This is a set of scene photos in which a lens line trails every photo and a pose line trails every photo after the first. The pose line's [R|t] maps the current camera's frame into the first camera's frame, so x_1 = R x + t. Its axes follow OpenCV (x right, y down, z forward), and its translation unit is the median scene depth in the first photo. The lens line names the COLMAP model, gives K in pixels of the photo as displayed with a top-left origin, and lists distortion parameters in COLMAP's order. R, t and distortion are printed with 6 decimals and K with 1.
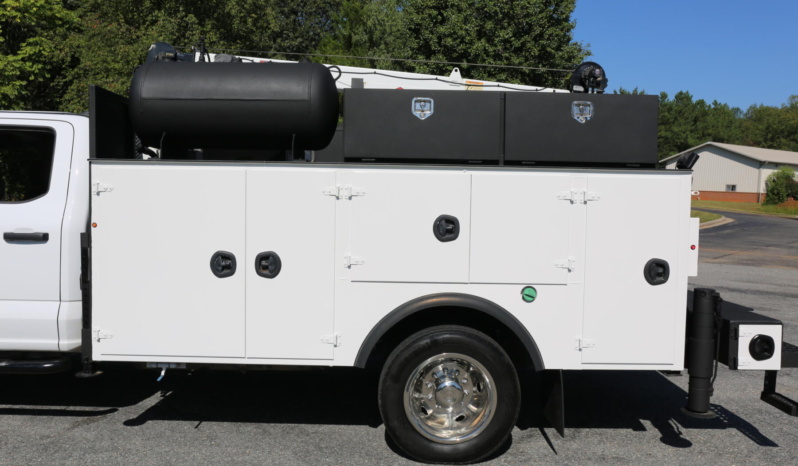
lens RADIAL K [[635.3, 0, 399.0], [0, 635.3, 233.0], [0, 0, 1]] dist [-0.036169, 0.006758]
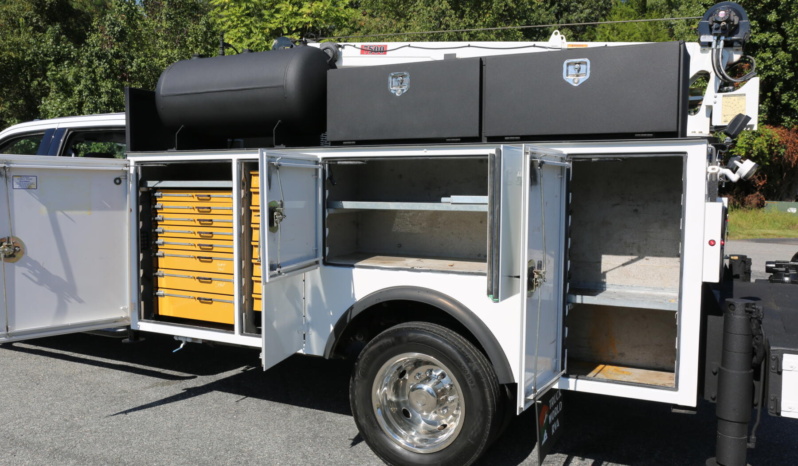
lens RADIAL K [[673.3, 0, 399.0], [0, 673.3, 233.0], [0, 0, 1]] dist [-0.069196, 0.088445]
pose [[0.891632, 0.017279, -0.452430, 0.437601], [-0.009483, 0.999765, 0.019493, -0.000478], [0.452661, -0.013090, 0.891587, 0.122772]]
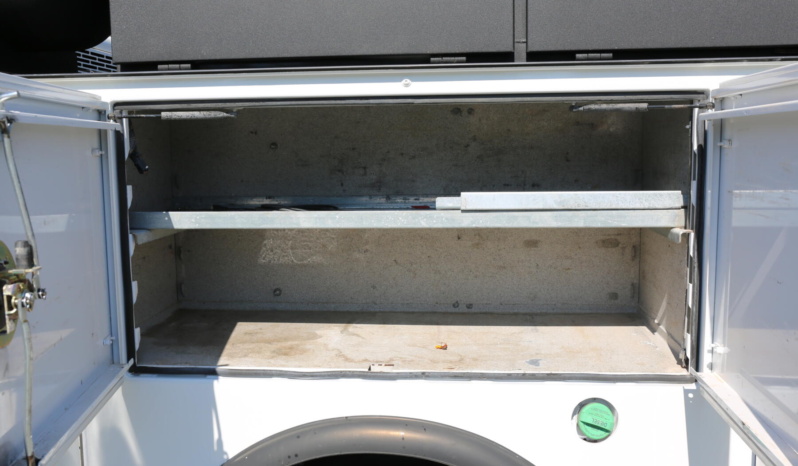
lens RADIAL K [[753.9, 0, 399.0], [0, 753.9, 233.0], [0, 0, 1]] dist [-0.000304, 0.002783]
pose [[0.993925, -0.019815, -0.108257, 0.126231], [0.026950, 0.997531, 0.064847, -0.036473], [0.106705, -0.067371, 0.992006, 0.503586]]
